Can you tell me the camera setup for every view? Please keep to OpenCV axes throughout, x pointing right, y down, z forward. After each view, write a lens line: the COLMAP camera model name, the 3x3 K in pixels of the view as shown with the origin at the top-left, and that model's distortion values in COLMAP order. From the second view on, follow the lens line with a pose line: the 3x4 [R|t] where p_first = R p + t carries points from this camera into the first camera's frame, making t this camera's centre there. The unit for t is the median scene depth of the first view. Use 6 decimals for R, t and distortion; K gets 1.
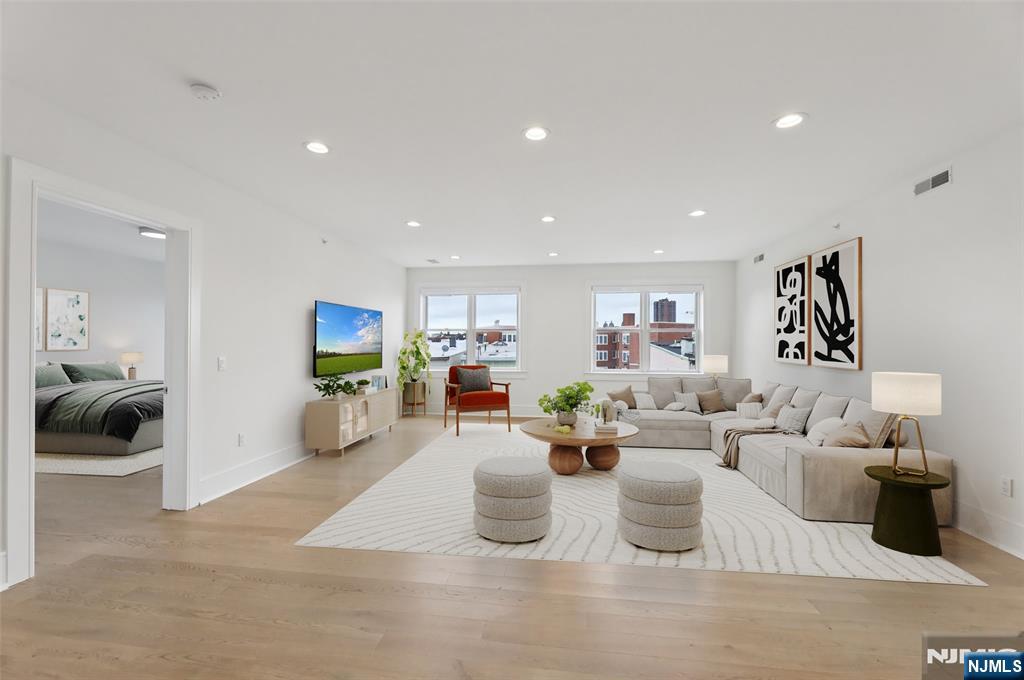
lens RADIAL K [[414.5, 0, 510.3], [0, 414.5, 341.4], [0, 0, 1]] dist [-0.003097, -0.000425]
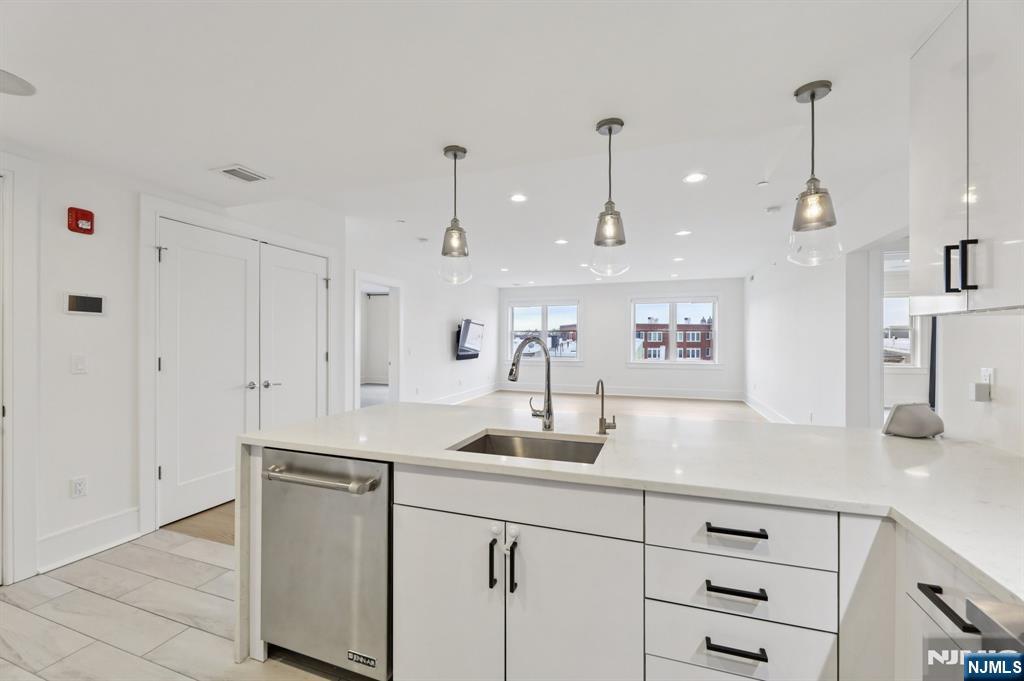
lens RADIAL K [[414.5, 0, 510.8], [0, 414.5, 341.8], [0, 0, 1]] dist [-0.003097, -0.000425]
pose [[0.977791, 0.002053, -0.209572, 0.090537], [-0.000436, 0.999970, 0.007764, -0.002567], [0.209582, -0.007500, 0.977762, -0.396139]]
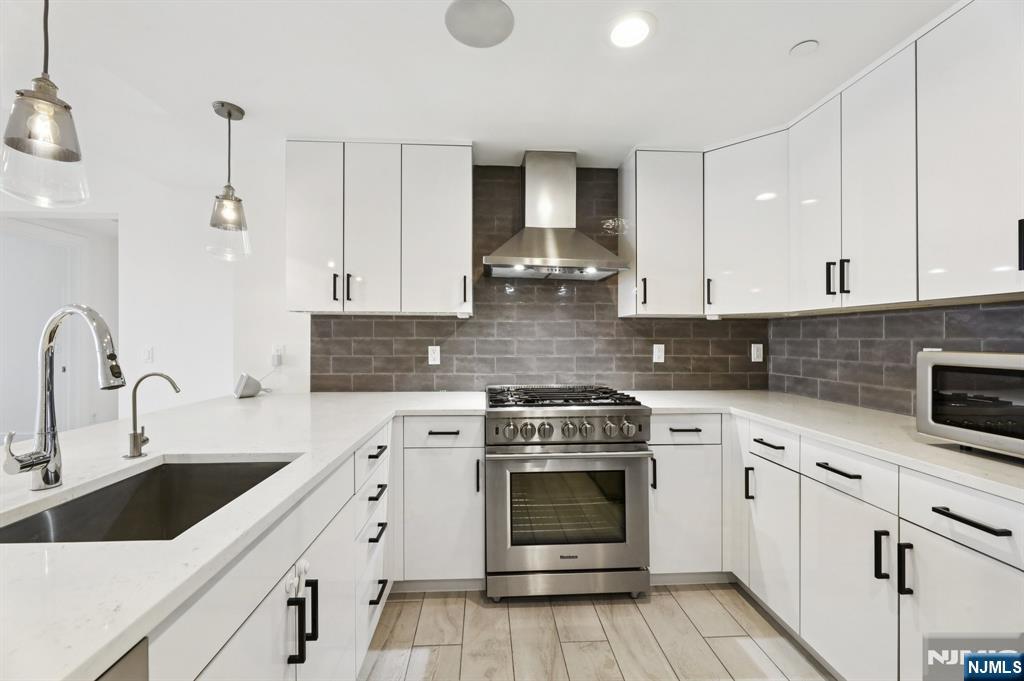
lens RADIAL K [[414.5, 0, 508.2], [0, 414.5, 339.9], [0, 0, 1]] dist [-0.003097, -0.000425]
pose [[-0.191742, -0.009427, 0.981400, -0.088179], [-0.009893, 0.999922, 0.007672, 0.004017], [-0.981396, -0.008238, -0.191820, -0.265149]]
